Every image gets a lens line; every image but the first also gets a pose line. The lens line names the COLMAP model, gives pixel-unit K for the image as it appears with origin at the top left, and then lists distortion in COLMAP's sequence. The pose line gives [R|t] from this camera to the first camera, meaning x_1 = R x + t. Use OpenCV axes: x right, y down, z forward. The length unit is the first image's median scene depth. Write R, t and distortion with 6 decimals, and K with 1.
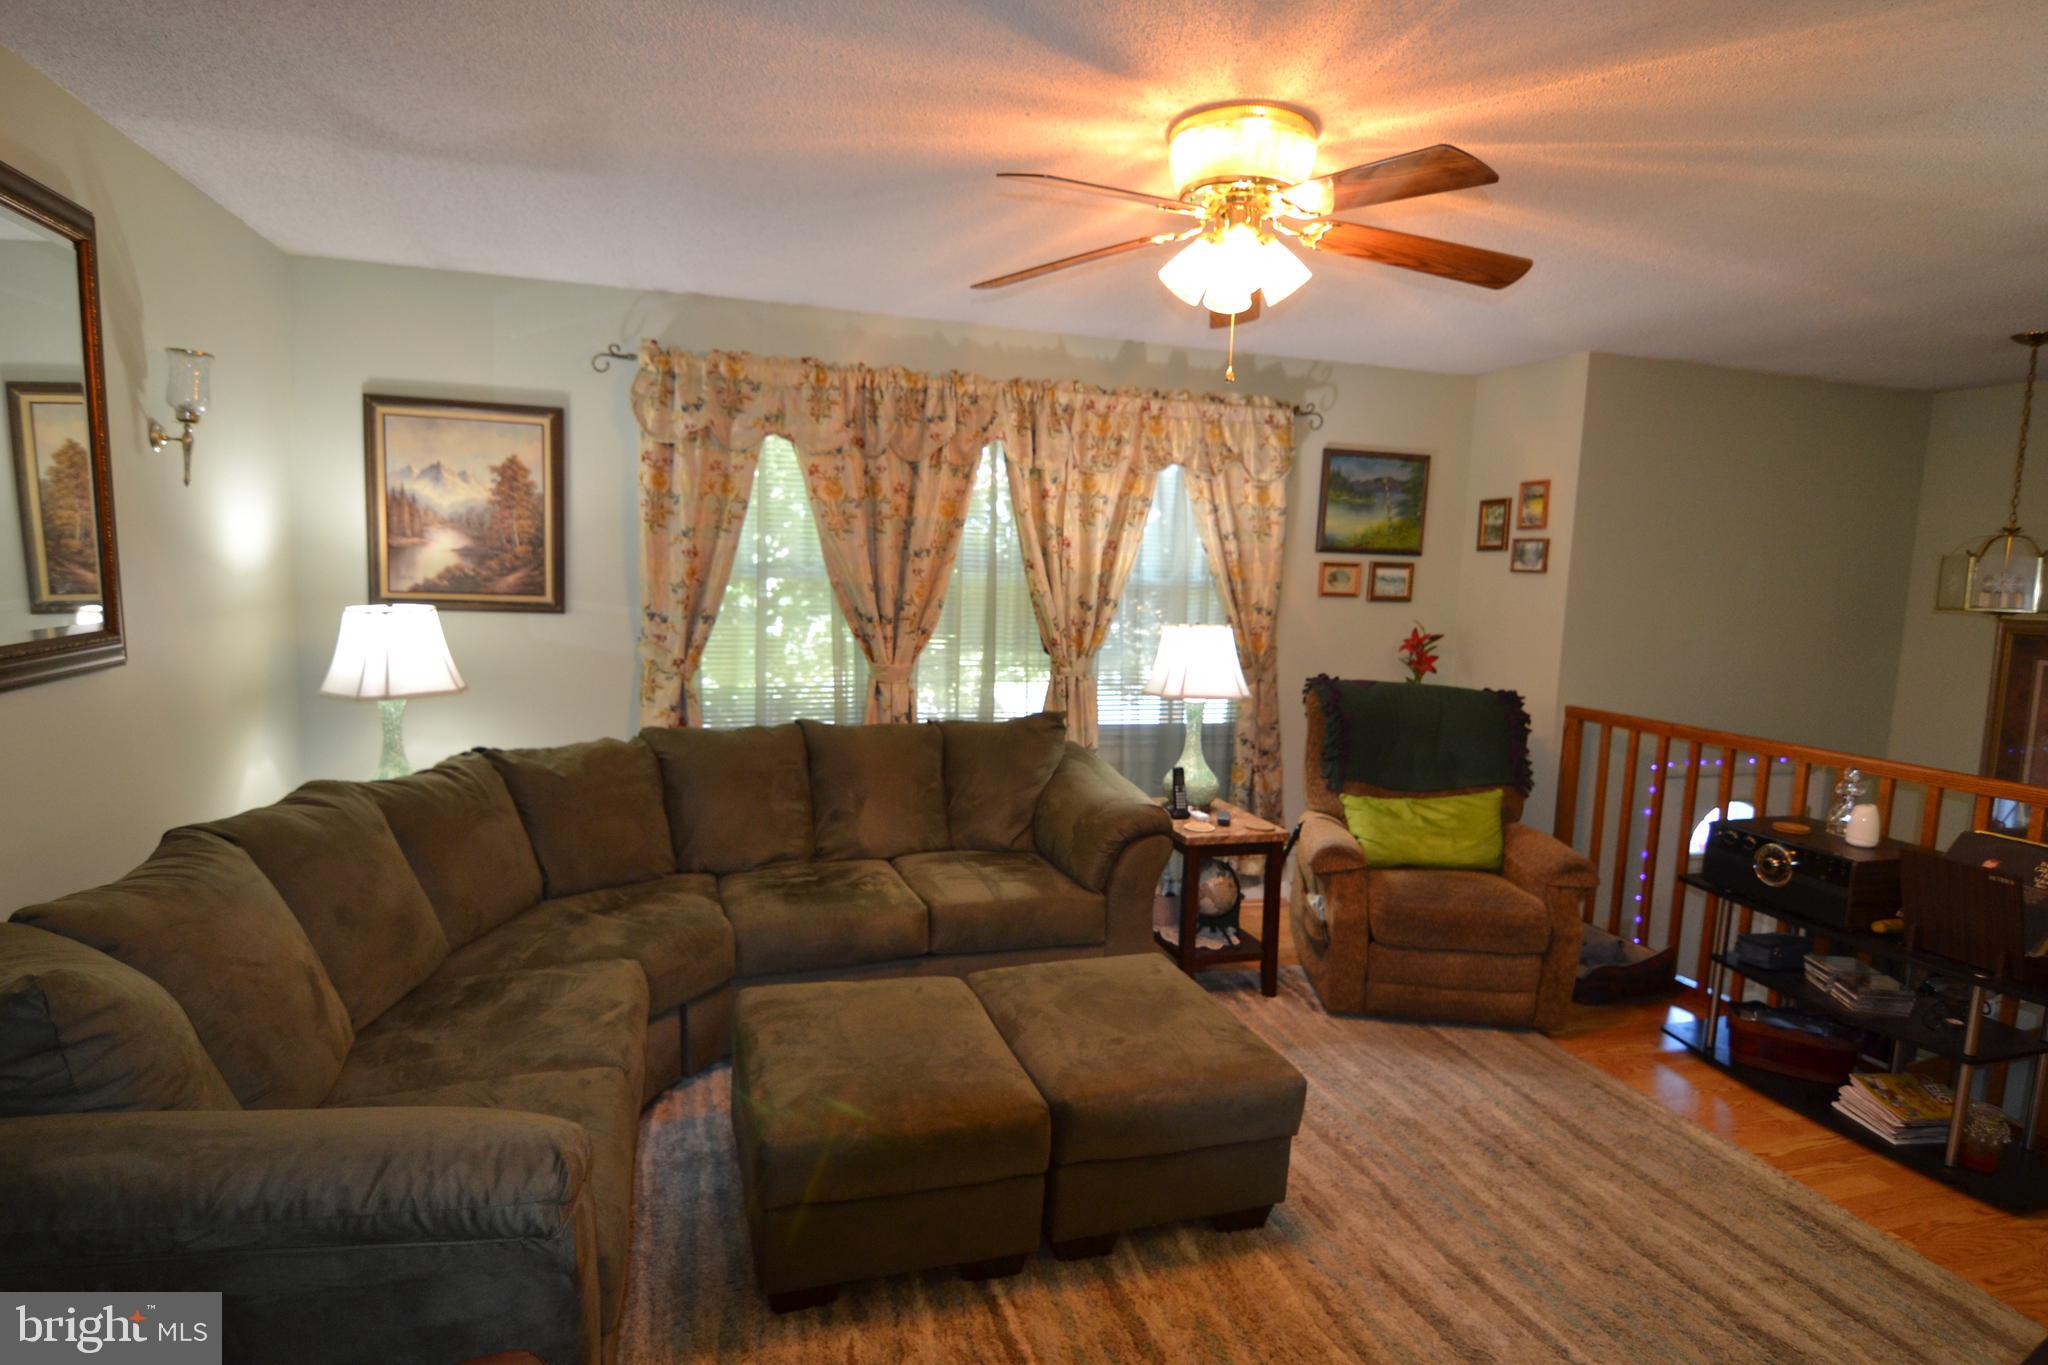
lens RADIAL K [[1063.4, 0, 1017.0], [0, 1063.4, 689.0], [0, 0, 1]] dist [-0.003441, -0.012838]
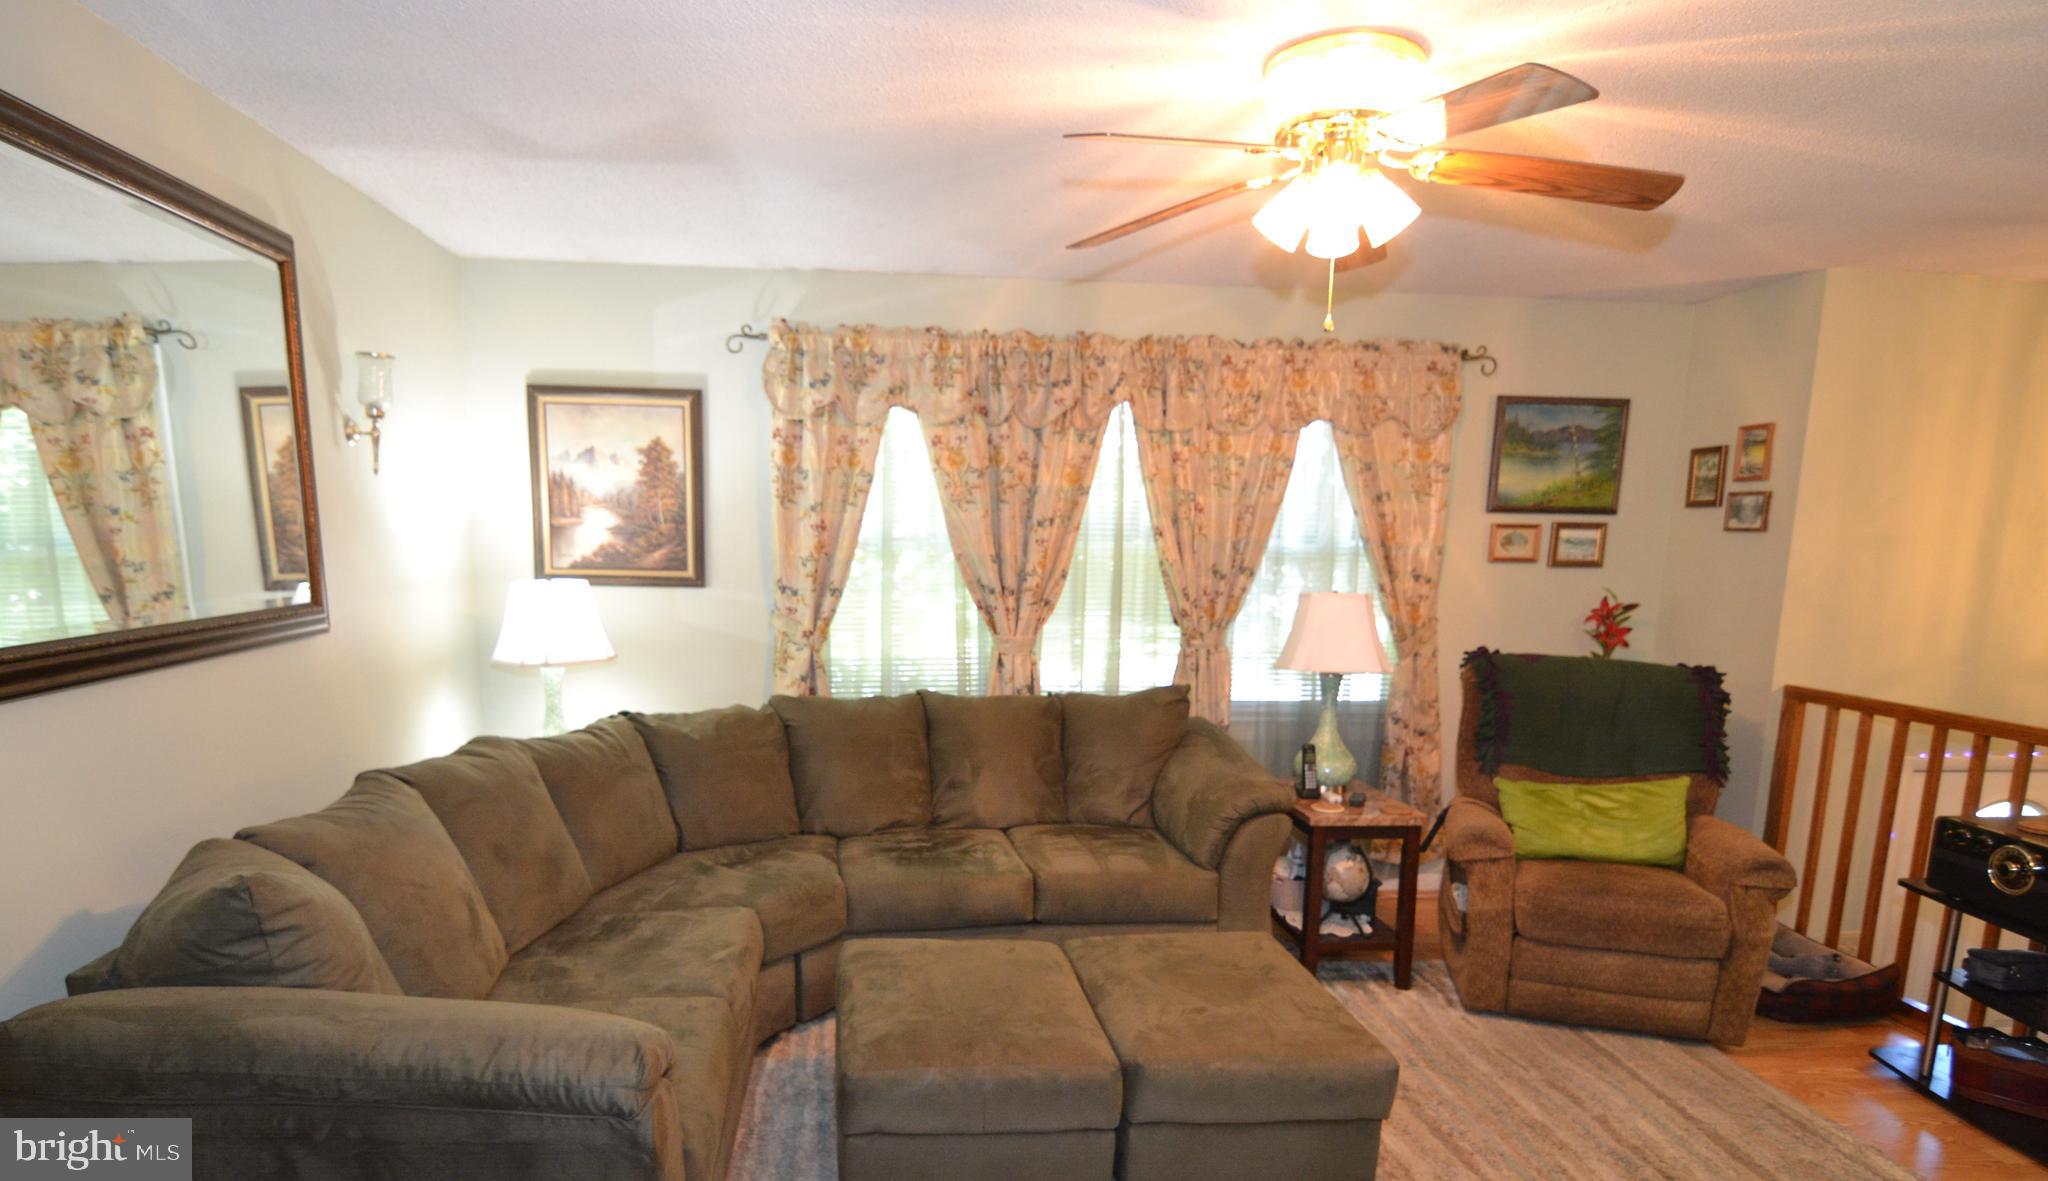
lens RADIAL K [[1116.1, 0, 960.6], [0, 1116.1, 725.6], [0, 0, 1]] dist [-0.004818, -0.010315]
pose [[0.977749, 0.016524, -0.209125, 0.059987], [-0.005958, 0.998678, 0.051052, 0.008462], [0.209693, -0.048670, 0.976555, -0.036127]]
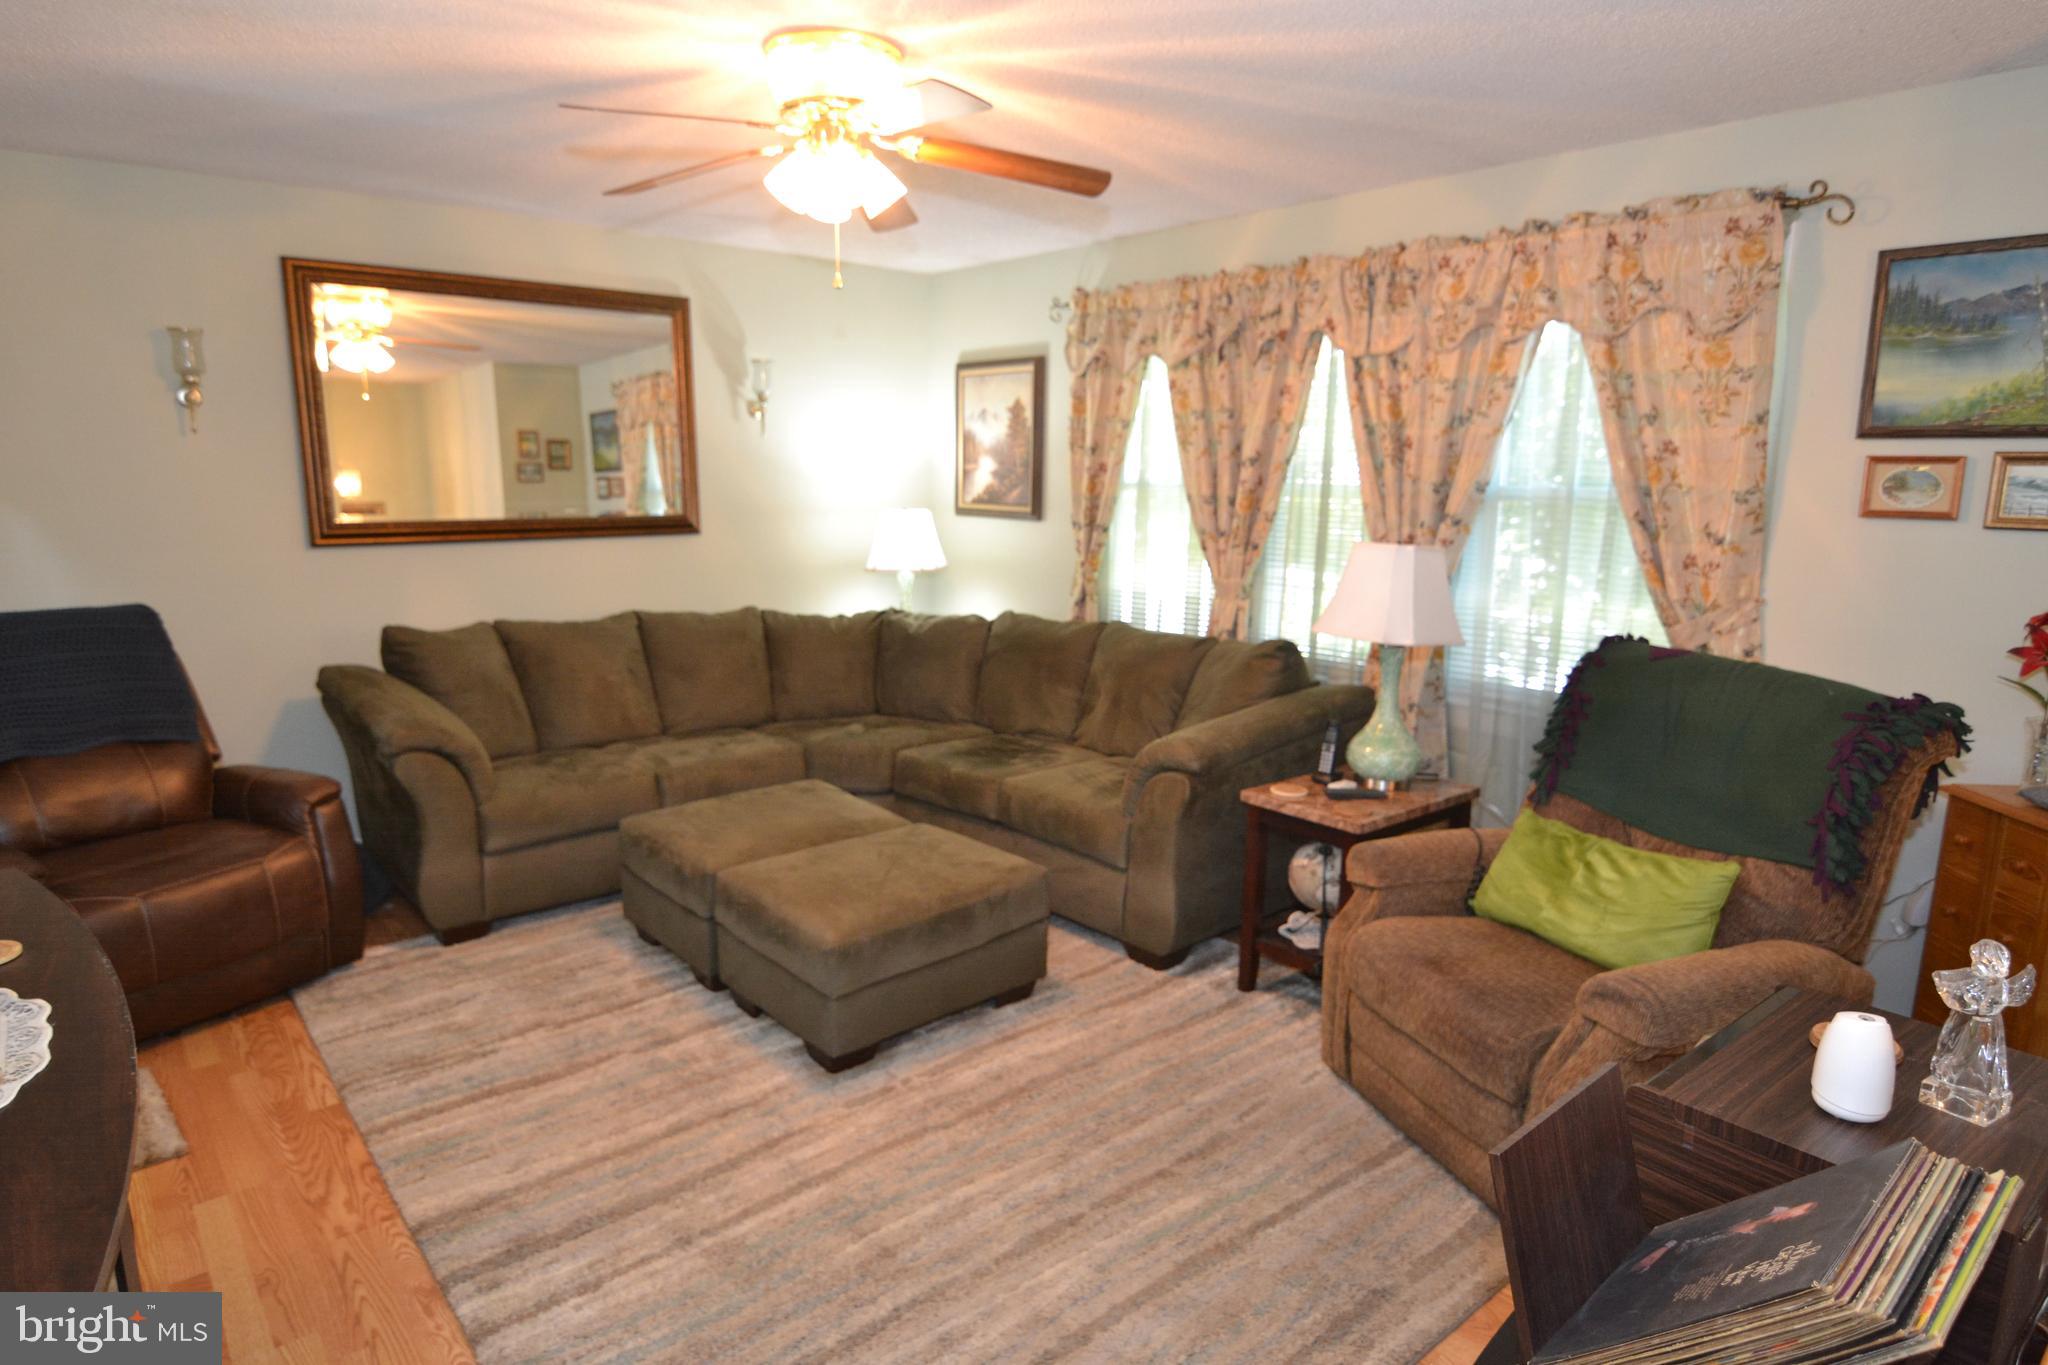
lens RADIAL K [[1158.5, 0, 1017.2], [0, 1158.5, 694.5], [0, 0, 1]] dist [-0.002216, -0.015592]
pose [[0.400054, 0.145839, -0.904814, 0.903414], [-0.101947, 0.988212, 0.114206, -0.023260], [0.910804, 0.046555, 0.410206, 0.453224]]
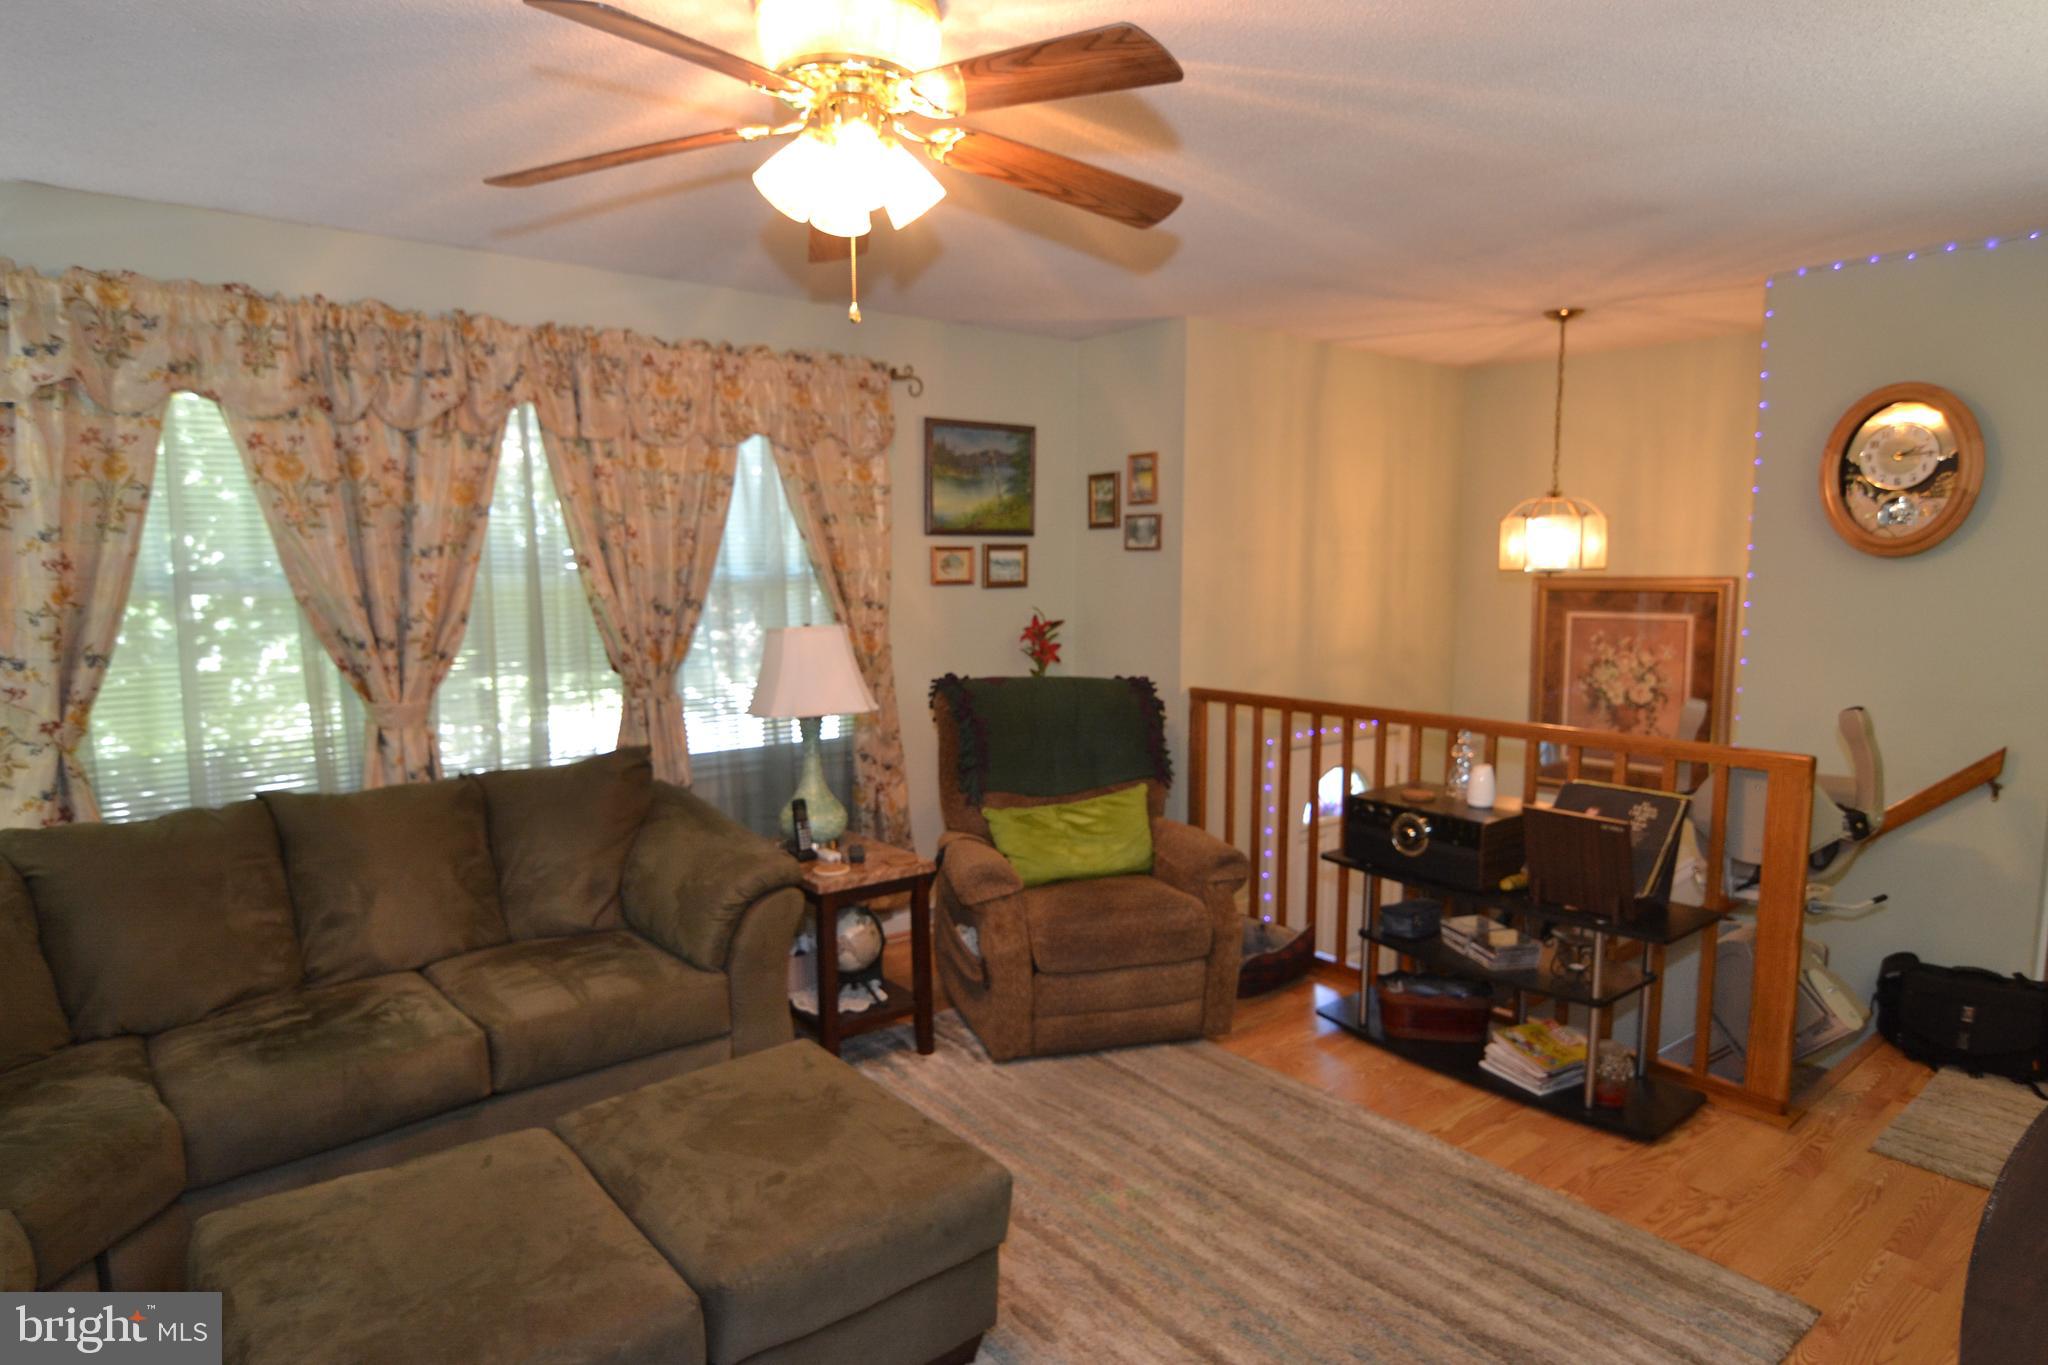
lens RADIAL K [[1158.5, 0, 1014.9], [0, 1158.5, 692.3], [0, 0, 1]] dist [-0.002216, -0.015592]
pose [[0.927166, -0.078843, 0.366262, -0.016579], [0.077285, 0.996829, 0.018939, -0.014808], [-0.366594, 0.010747, 0.930319, 0.104437]]
